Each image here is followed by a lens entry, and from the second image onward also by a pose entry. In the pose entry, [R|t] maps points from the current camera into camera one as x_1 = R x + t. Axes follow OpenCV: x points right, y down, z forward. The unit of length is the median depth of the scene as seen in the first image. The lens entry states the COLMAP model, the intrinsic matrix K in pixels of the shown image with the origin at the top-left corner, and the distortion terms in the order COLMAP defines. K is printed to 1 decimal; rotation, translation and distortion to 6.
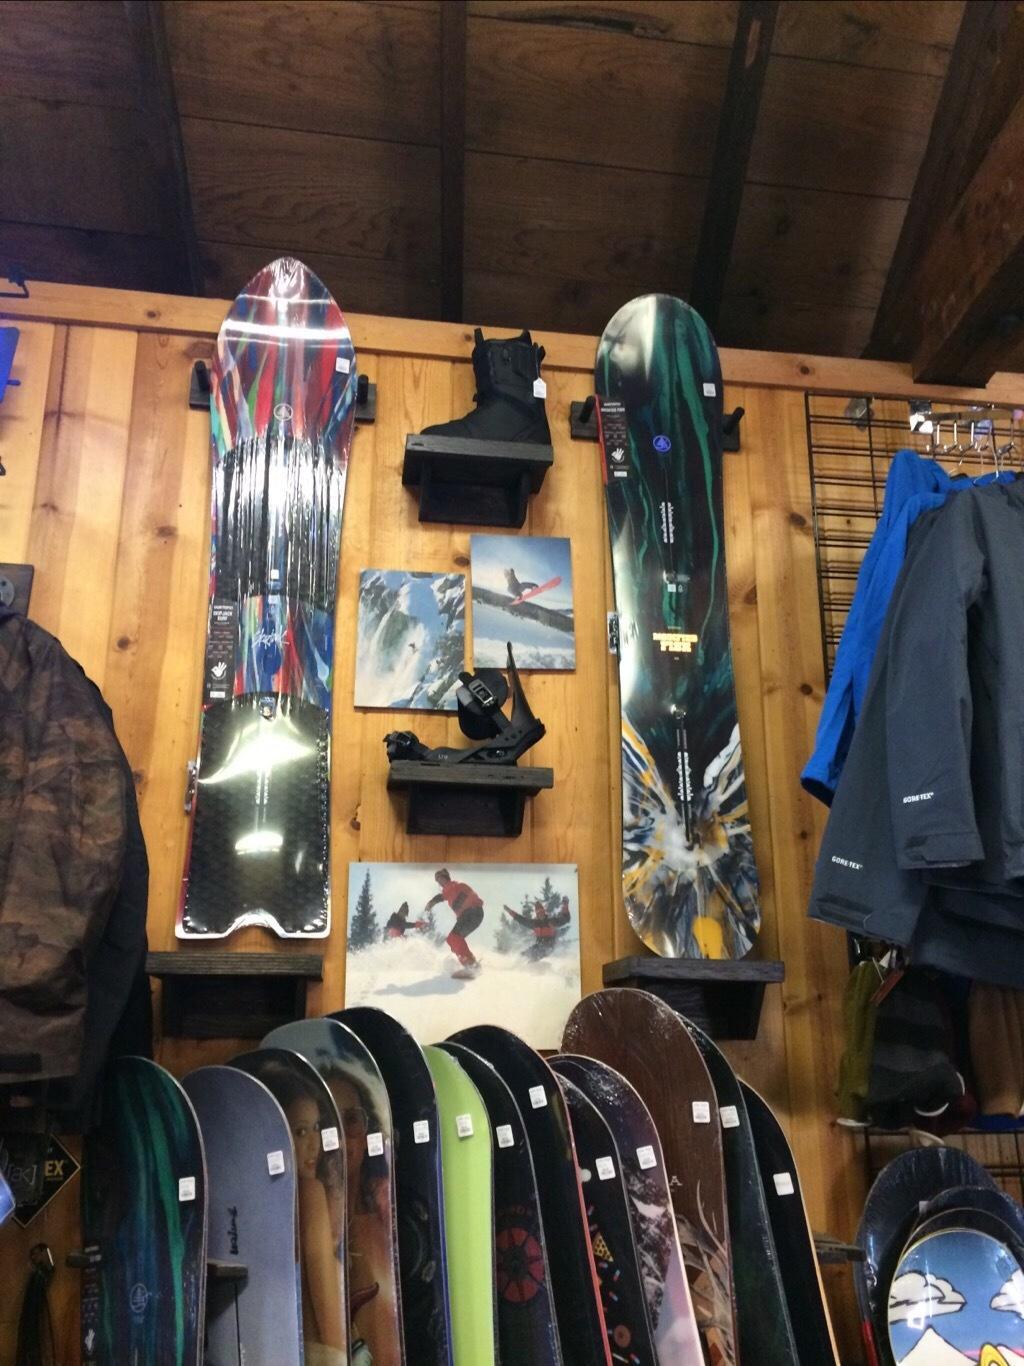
lens RADIAL K [[1185.8, 0, 511.4], [0, 1185.8, 681.7], [0, 0, 1]] dist [0.092032, -0.126291]
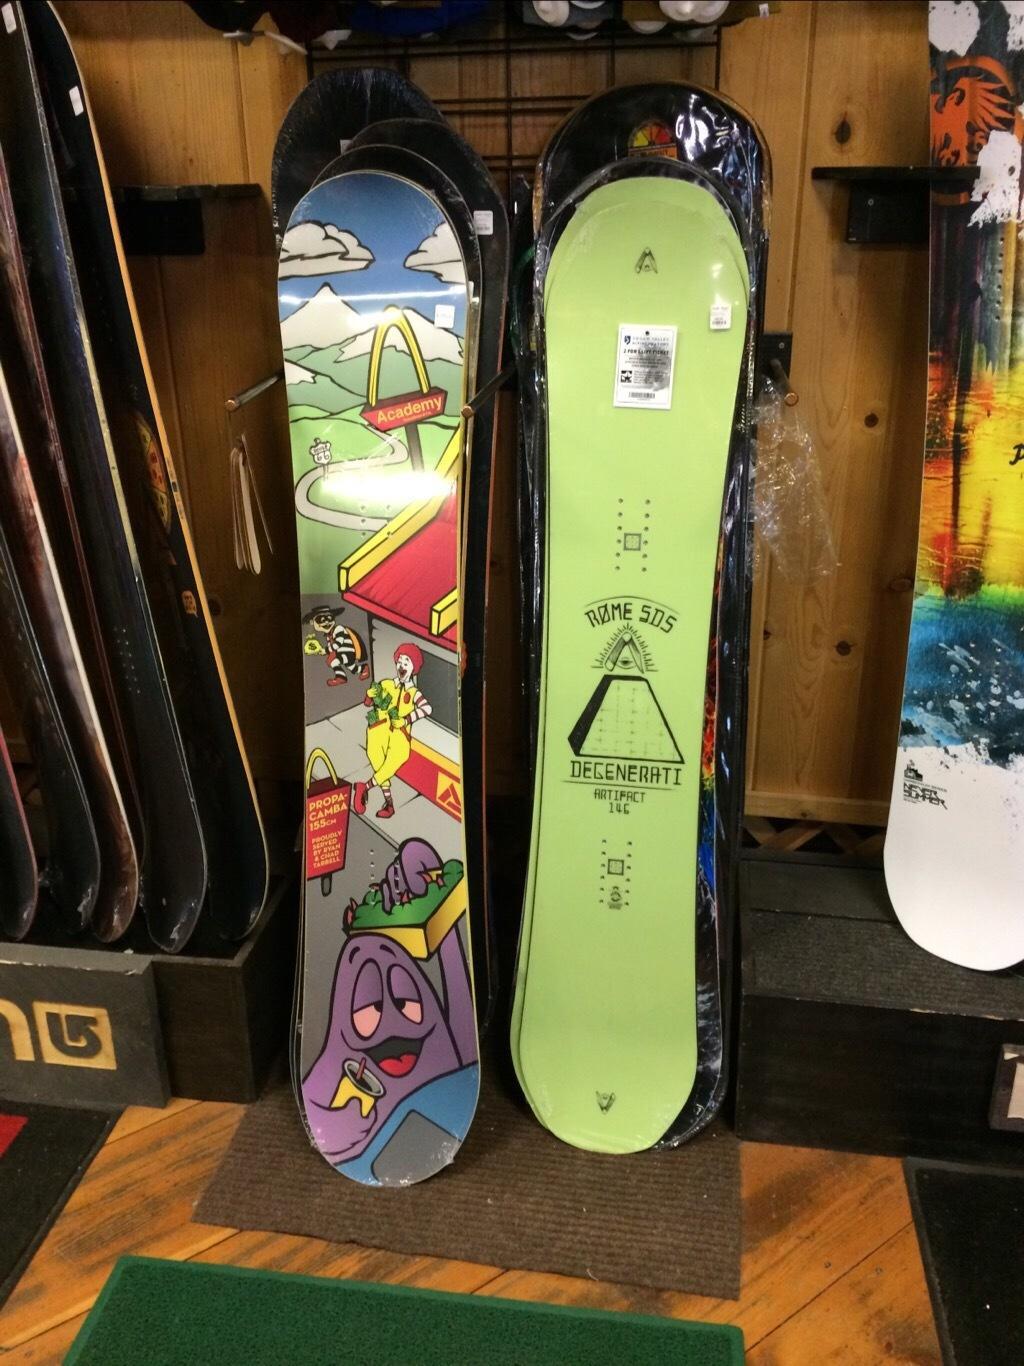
lens RADIAL K [[1185.8, 0, 504.0], [0, 1185.8, 677.1], [0, 0, 1]] dist [0.092032, -0.126291]
pose [[0.953603, 0.108681, -0.280766, 0.761108], [0.100489, 0.764193, 0.637112, 0.221445], [0.283801, -0.635766, 0.717815, 0.246658]]
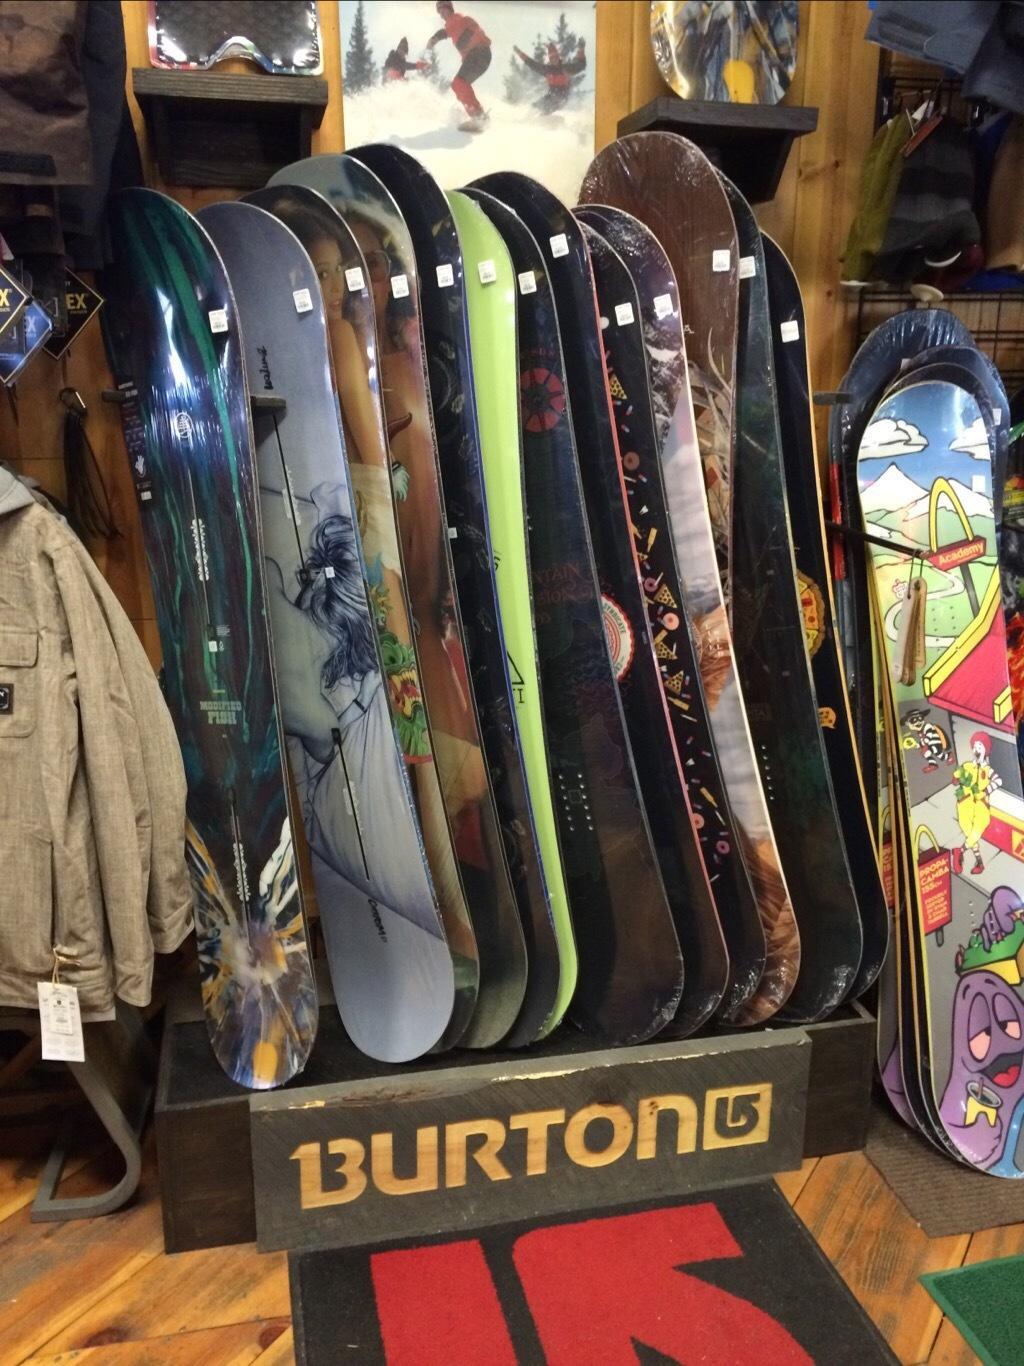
lens RADIAL K [[1185.8, 0, 516.7], [0, 1185.8, 691.0], [0, 0, 1]] dist [0.092032, -0.126291]
pose [[0.996905, -0.016152, 0.076938, -0.094928], [-0.028494, 0.837885, 0.545103, 0.116840], [-0.073270, -0.545608, 0.834831, -0.023325]]
